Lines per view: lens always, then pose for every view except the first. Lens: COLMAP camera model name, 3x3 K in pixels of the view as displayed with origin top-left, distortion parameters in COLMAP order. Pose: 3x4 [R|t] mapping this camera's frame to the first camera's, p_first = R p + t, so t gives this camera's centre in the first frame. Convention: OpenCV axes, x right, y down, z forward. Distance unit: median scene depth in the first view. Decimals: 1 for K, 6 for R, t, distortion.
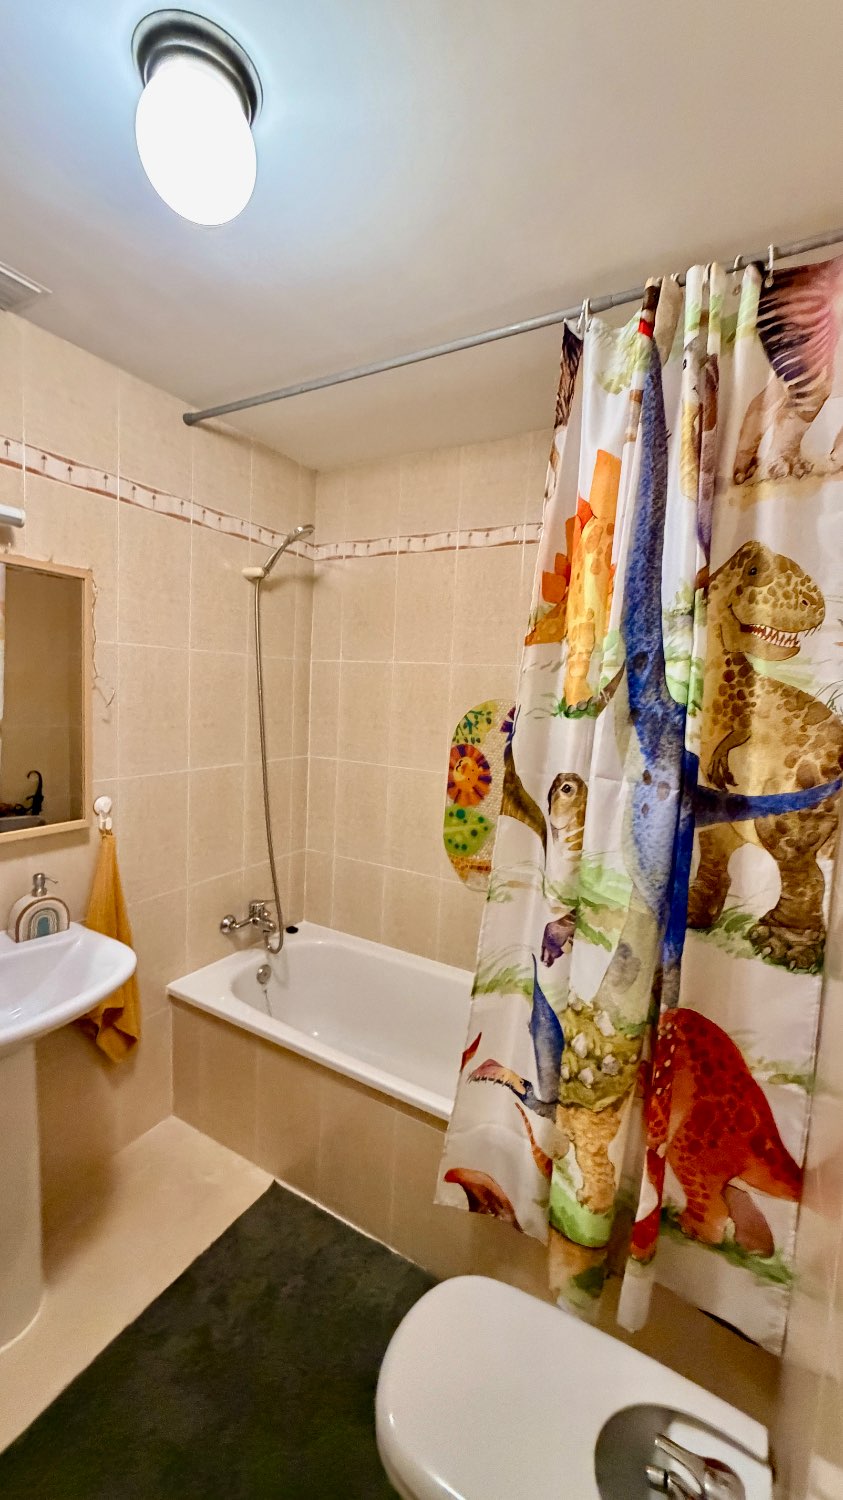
lens RADIAL K [[593.4, 0, 422.5], [0, 593.4, 742.4], [0, 0, 1]] dist [0.000576, 0.000002]
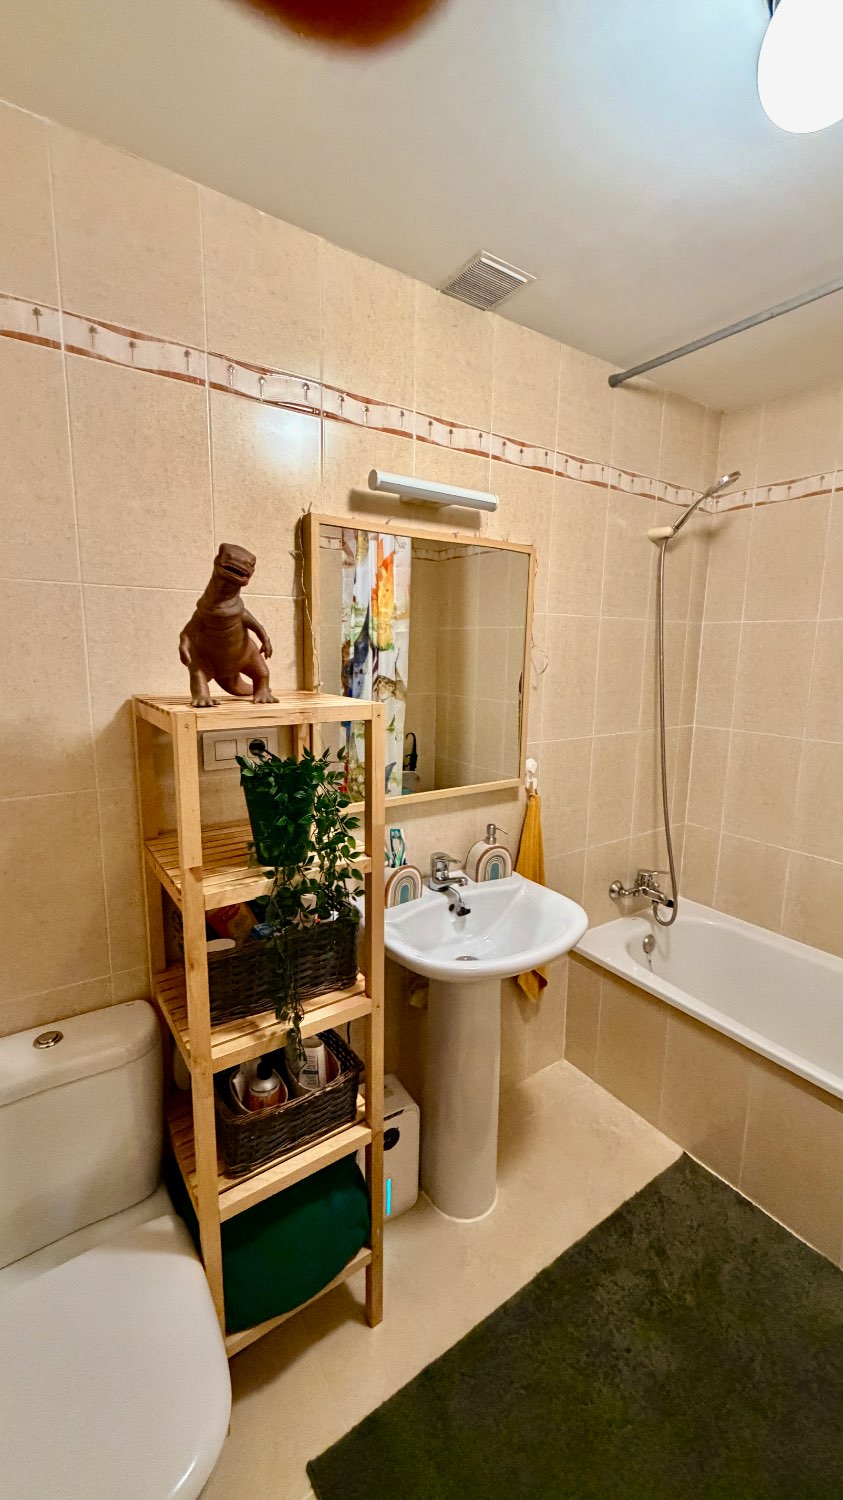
lens RADIAL K [[593.4, 0, 422.5], [0, 593.4, 742.4], [0, 0, 1]] dist [0.000576, 0.000002]
pose [[0.902939, 0.035837, -0.428272, -0.211345], [-0.013534, 0.998394, 0.055009, 0.004640], [0.429556, -0.043874, 0.901974, -0.046366]]
